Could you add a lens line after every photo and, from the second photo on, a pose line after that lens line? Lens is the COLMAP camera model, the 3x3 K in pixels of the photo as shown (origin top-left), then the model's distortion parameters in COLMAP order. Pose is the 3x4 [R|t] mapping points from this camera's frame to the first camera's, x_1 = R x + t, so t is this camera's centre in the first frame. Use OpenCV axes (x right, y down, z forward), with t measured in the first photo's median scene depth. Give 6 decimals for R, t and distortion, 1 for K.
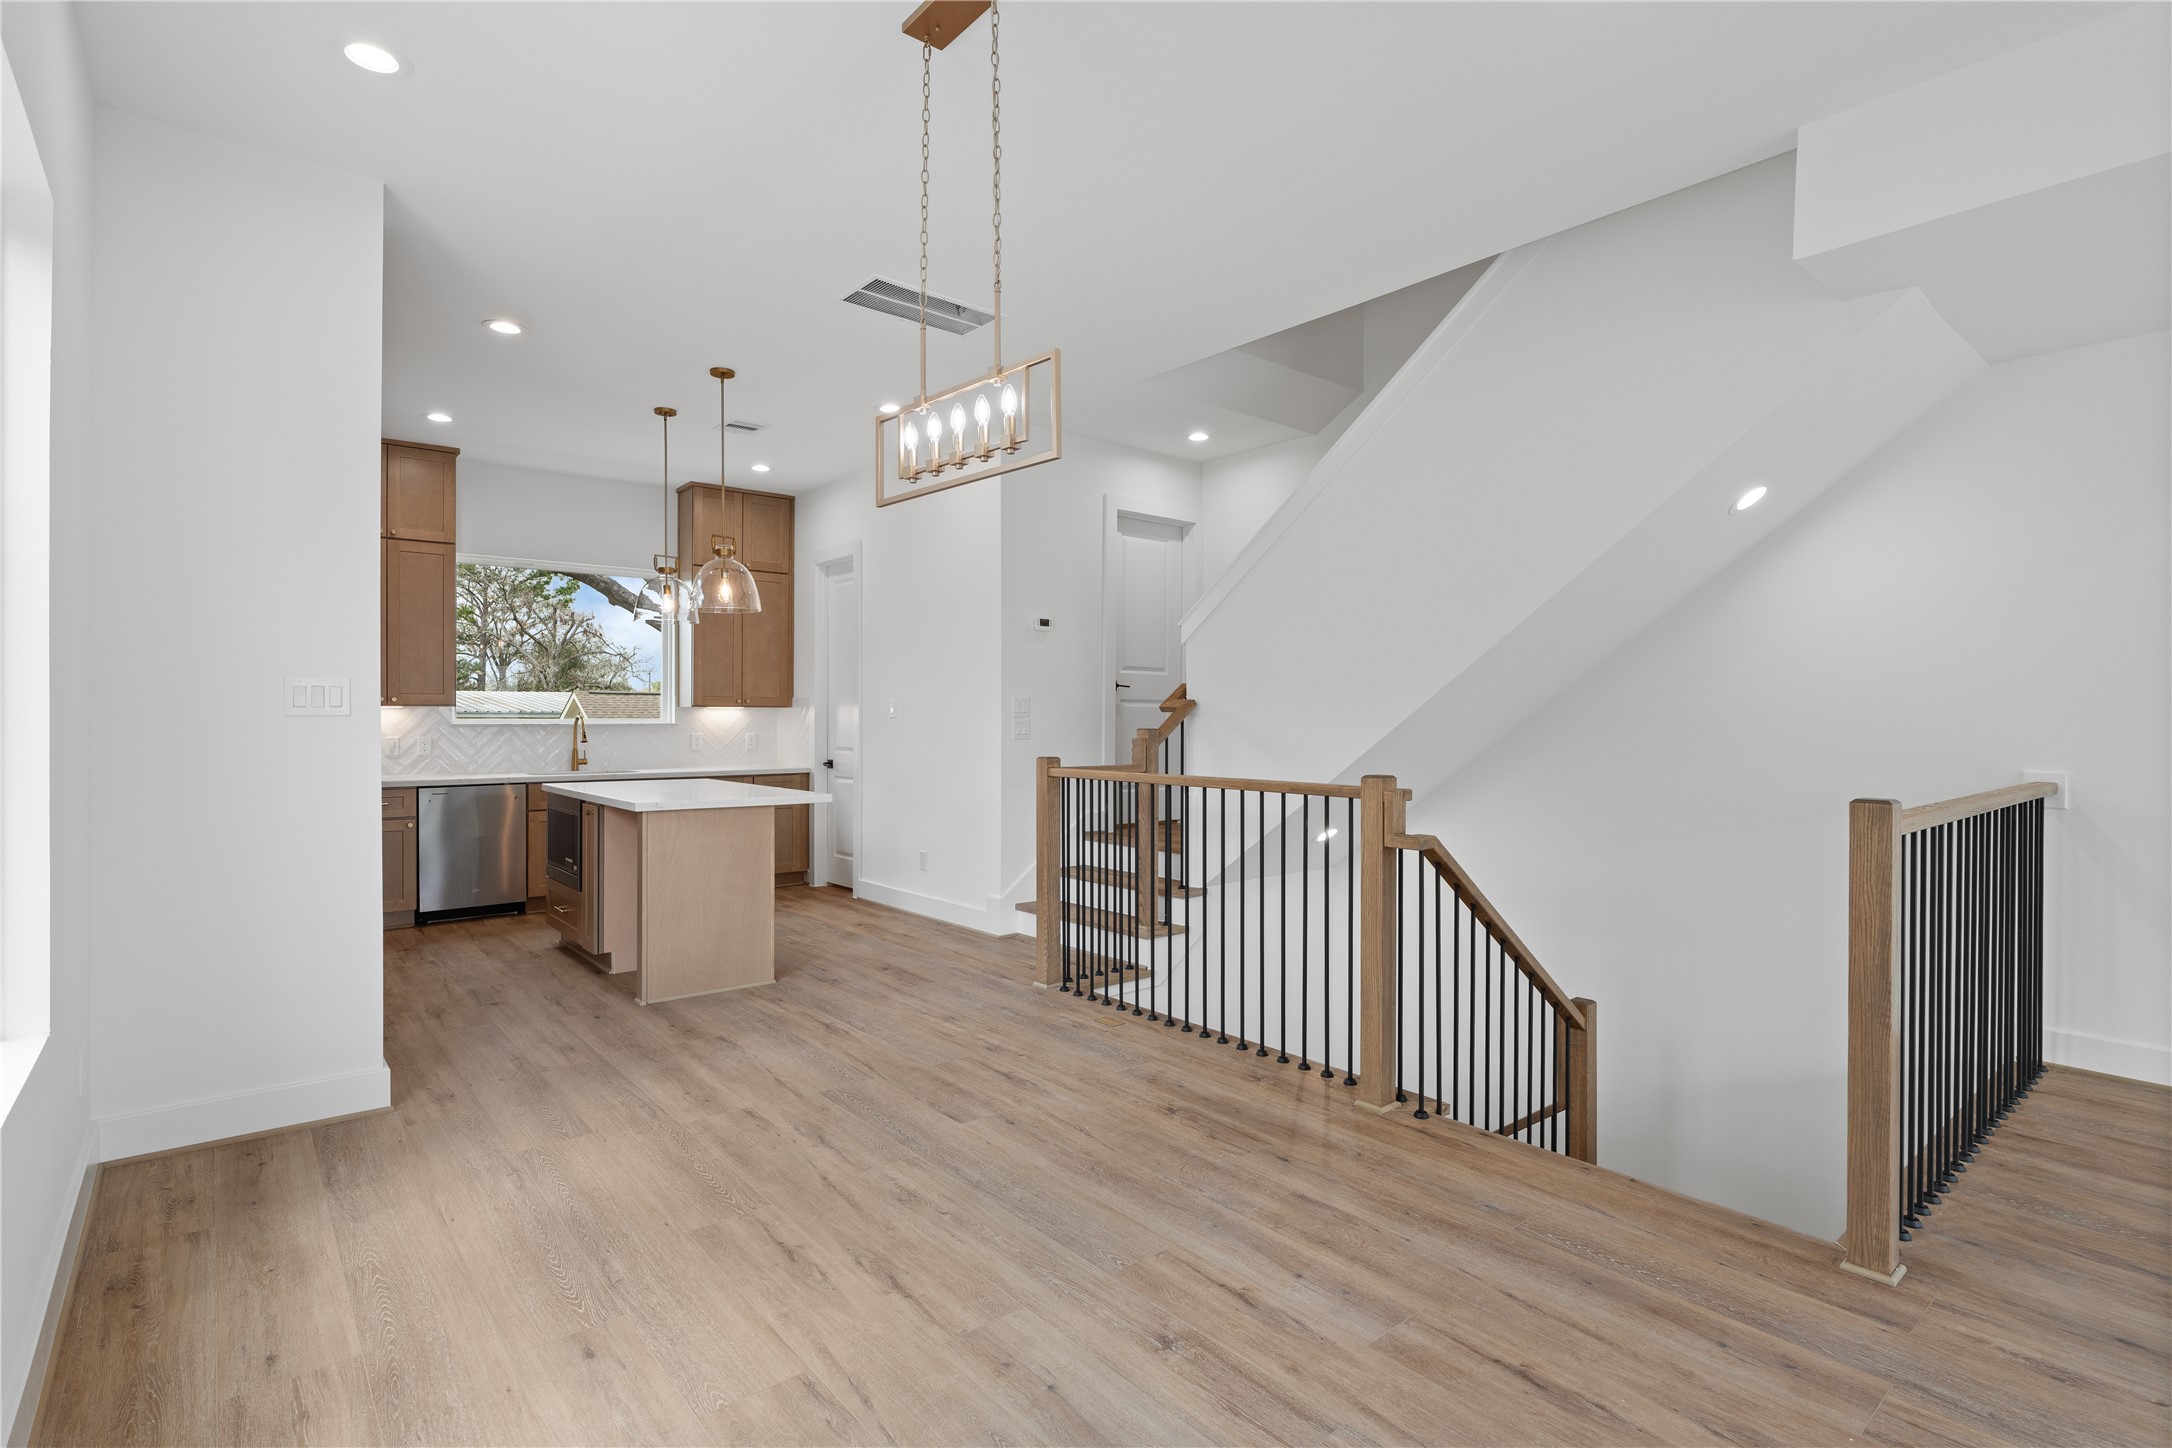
lens RADIAL K [[1045.2, 0, 1086.0], [0, 1045.2, 719.4], [0, 0, 1]] dist [-0.004790, 0.001245]
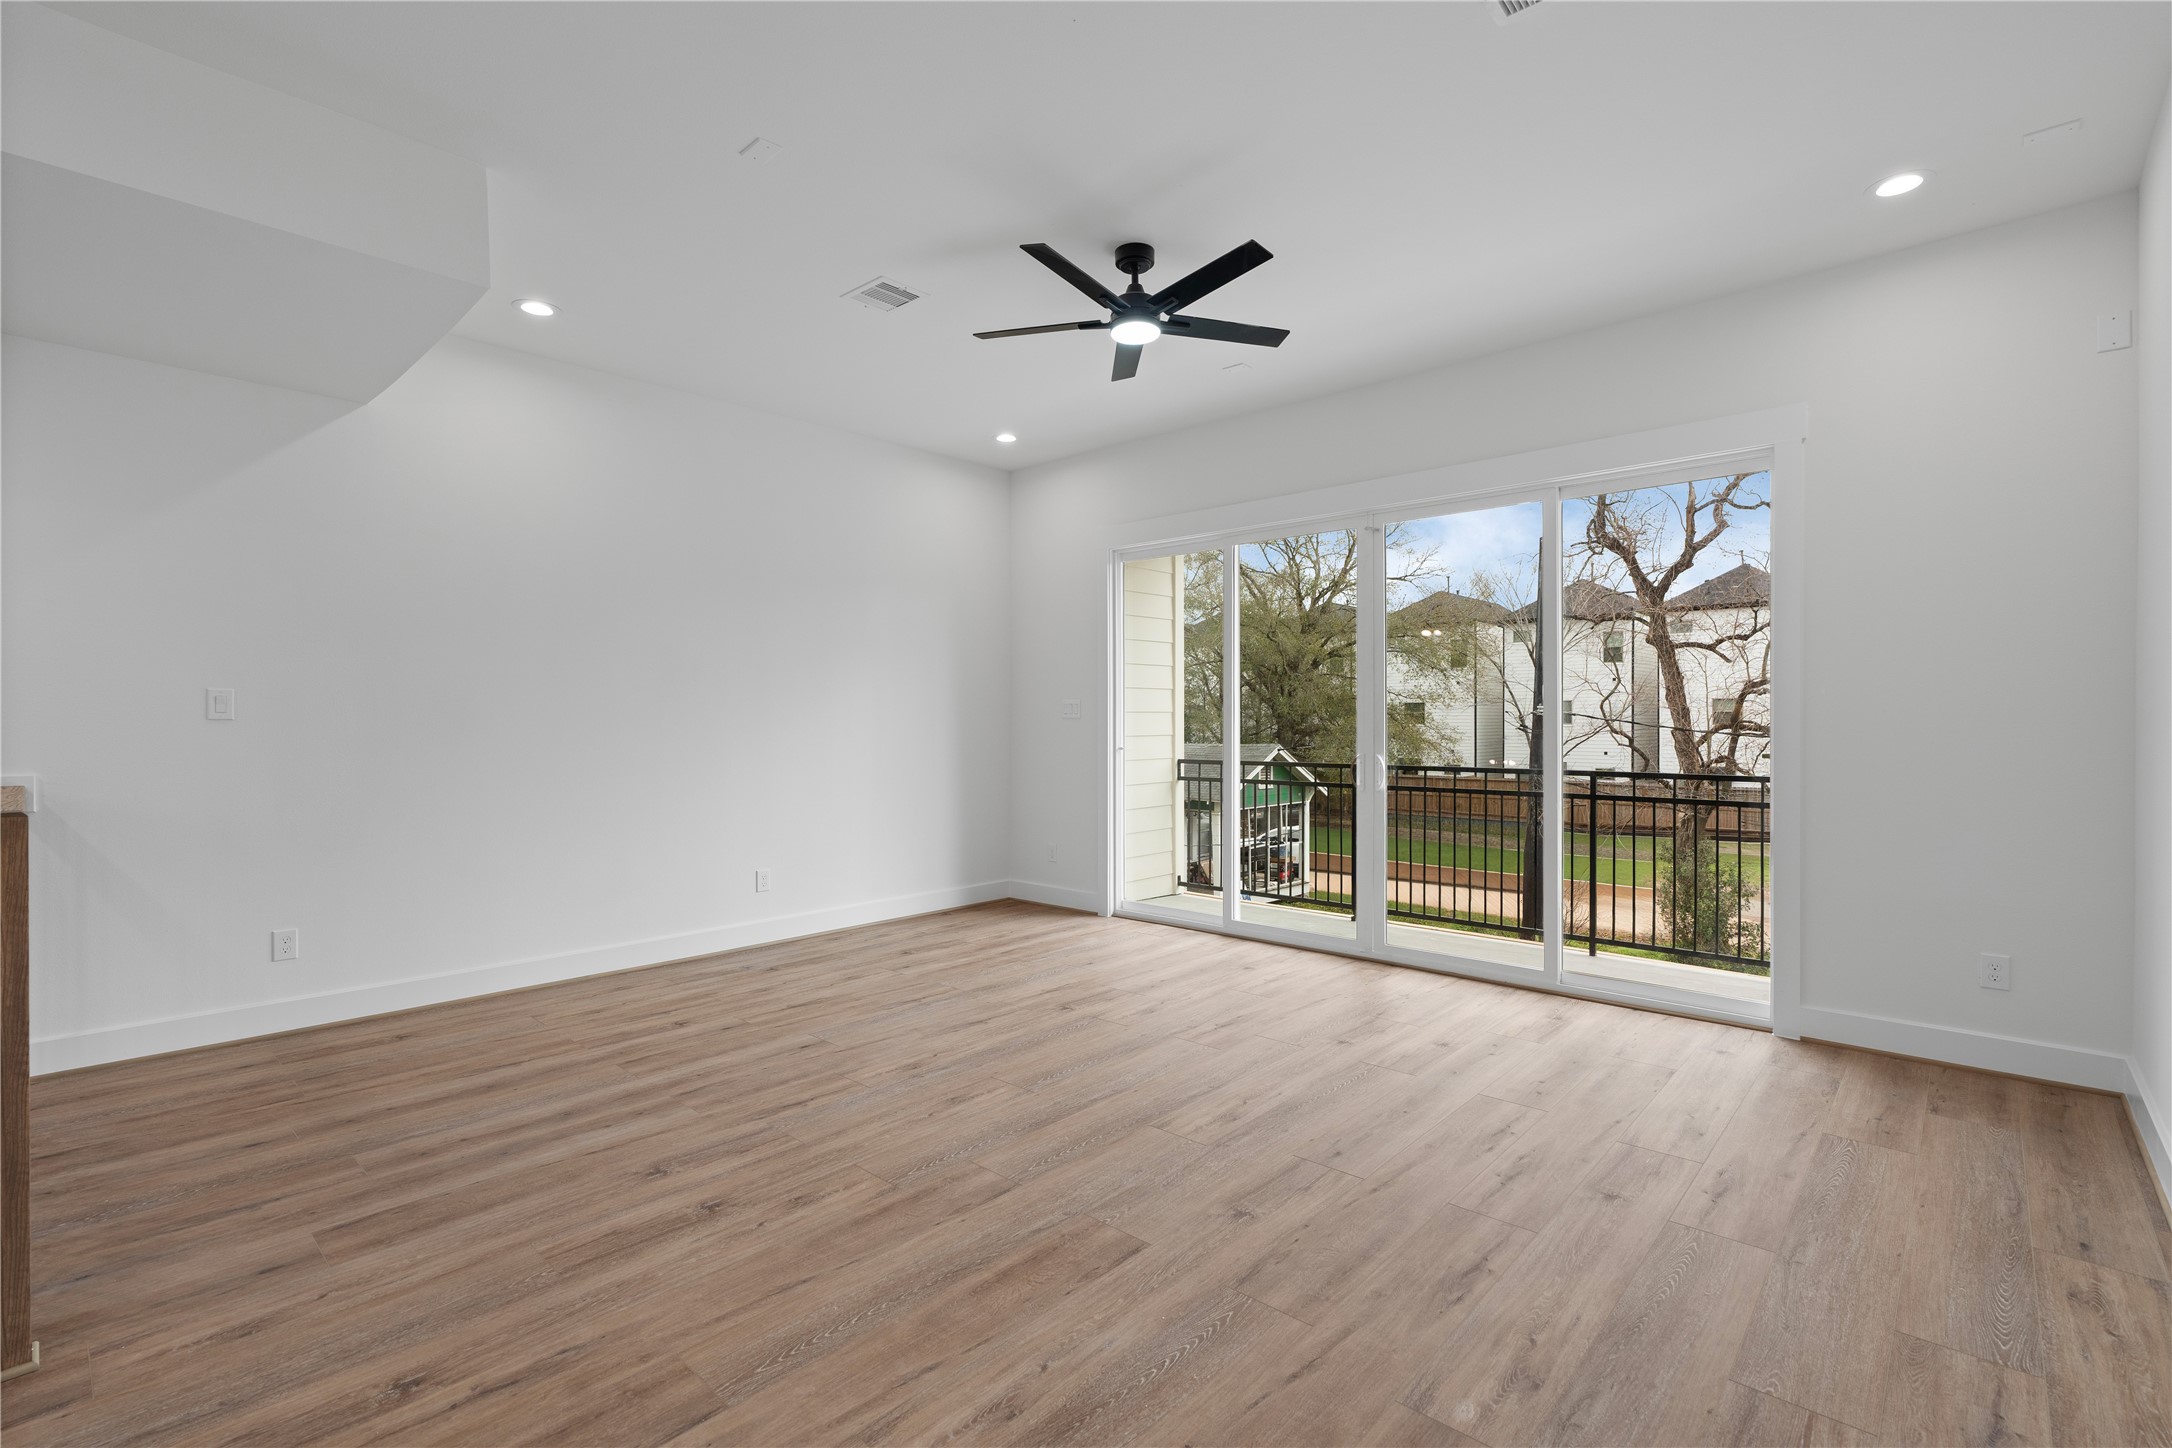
lens RADIAL K [[987.2, 0, 1083.8], [0, 987.2, 716.8], [0, 0, 1]] dist [-0.003756, 0.001437]
pose [[-0.132946, 0.000021, 0.991123, -0.104561], [0.005066, 0.999987, 0.000658, 0.003331], [-0.991110, 0.005109, -0.132945, 0.165012]]
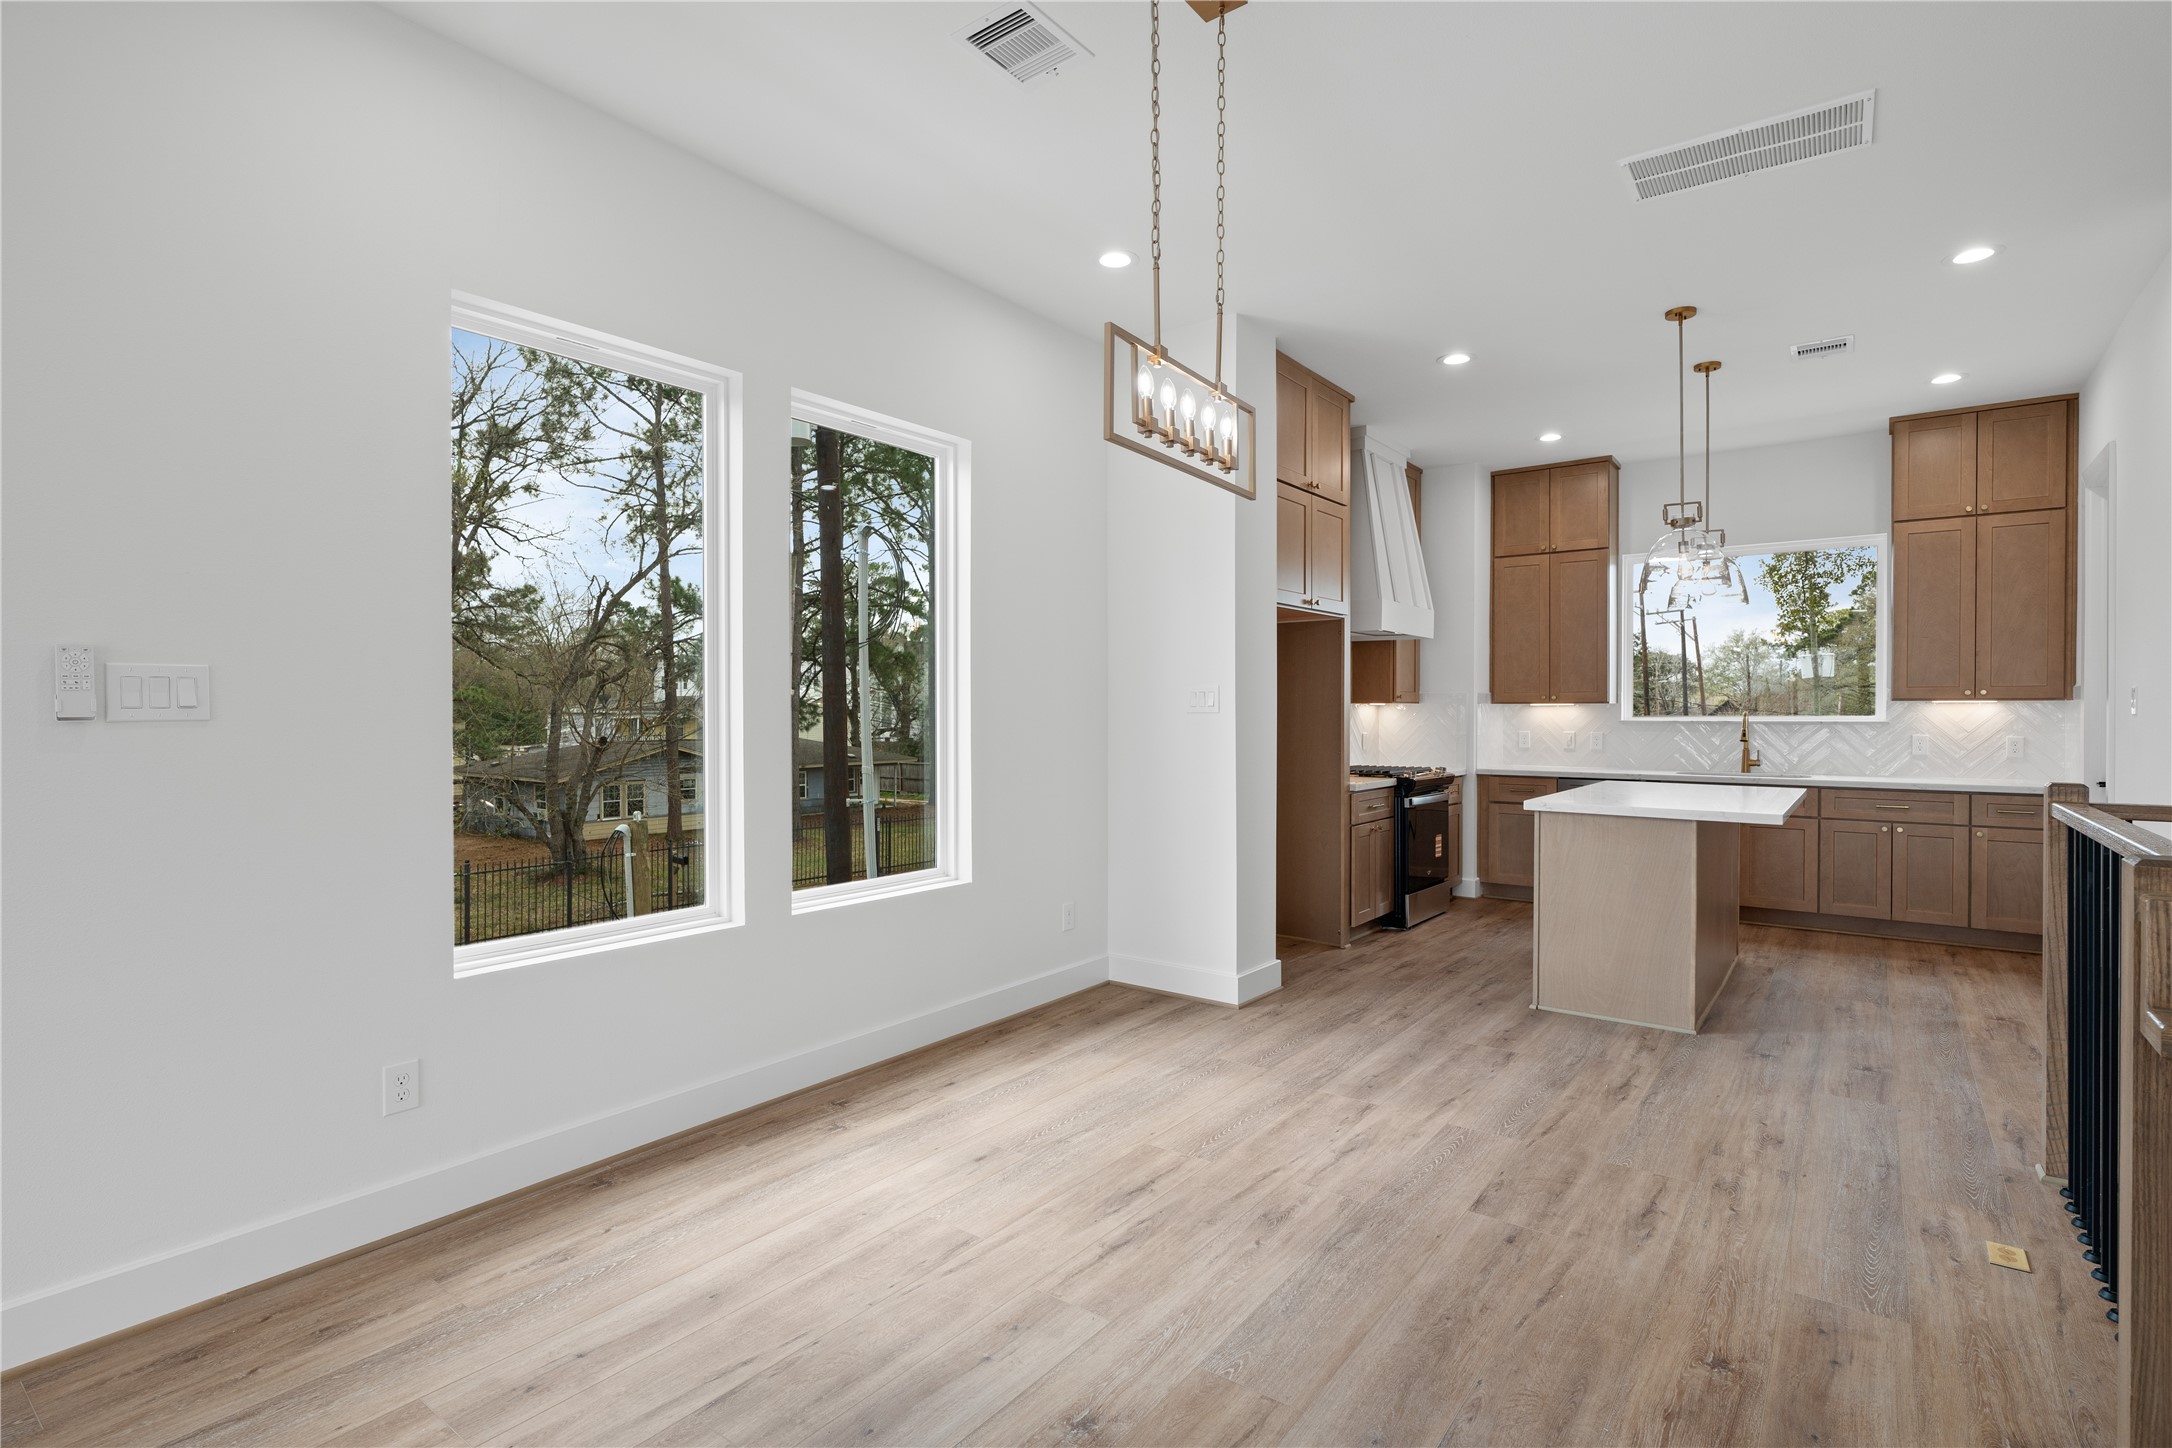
lens RADIAL K [[1045.2, 0, 1086.0], [0, 1045.2, 719.4], [0, 0, 1]] dist [-0.004790, 0.001245]
pose [[0.225910, 0.004862, -0.974136, 0.578371], [-0.002249, 0.999987, 0.004470, -0.000420], [0.974146, 0.001182, 0.225918, 0.498953]]
